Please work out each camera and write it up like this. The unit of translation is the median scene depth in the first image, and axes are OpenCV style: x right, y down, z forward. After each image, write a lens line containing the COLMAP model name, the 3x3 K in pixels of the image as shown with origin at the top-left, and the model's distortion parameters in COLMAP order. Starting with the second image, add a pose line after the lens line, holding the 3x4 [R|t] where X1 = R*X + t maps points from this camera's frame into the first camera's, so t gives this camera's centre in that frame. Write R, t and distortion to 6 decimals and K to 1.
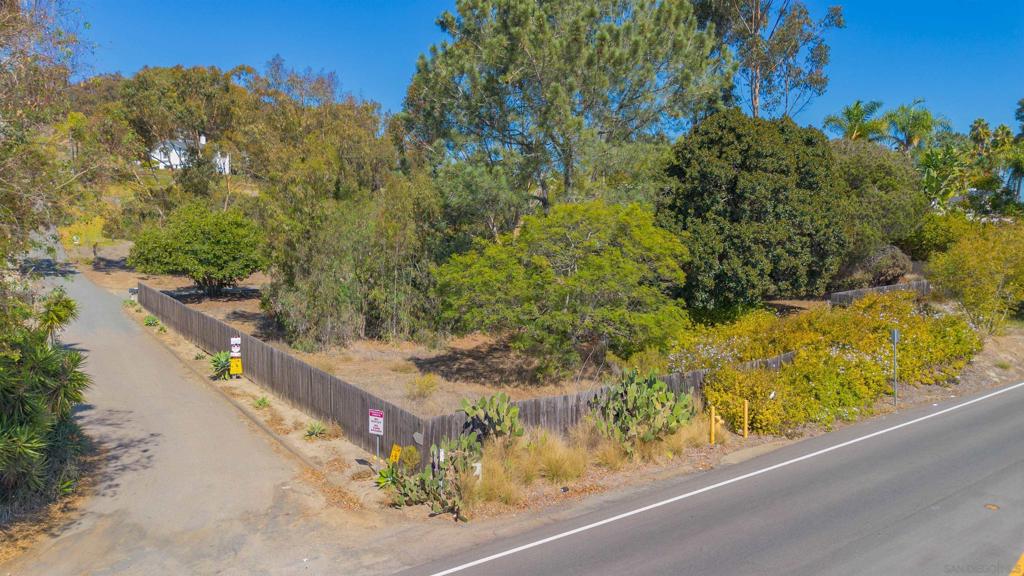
lens RADIAL K [[720.2, 0, 512.0], [0, 720.2, 288.0], [0, 0, 1]] dist [0.065915, -0.061853]
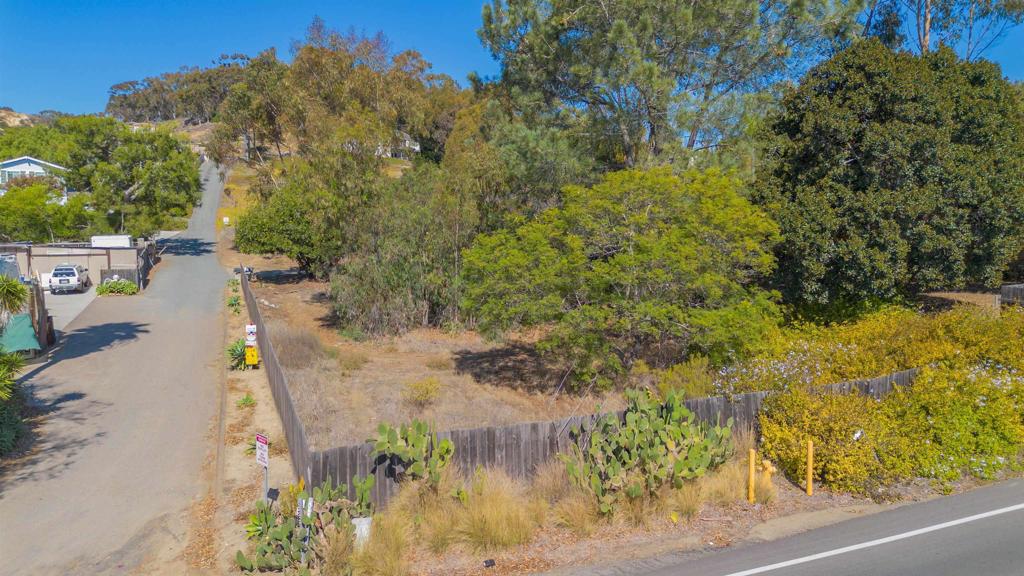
lens RADIAL K [[720.2, 0, 512.0], [0, 720.2, 288.0], [0, 0, 1]] dist [0.065915, -0.061853]
pose [[0.971003, 0.016624, -0.238487, 0.141720], [-0.010015, 0.999532, 0.028897, -0.007104], [0.238856, -0.025671, 0.970716, 0.173814]]
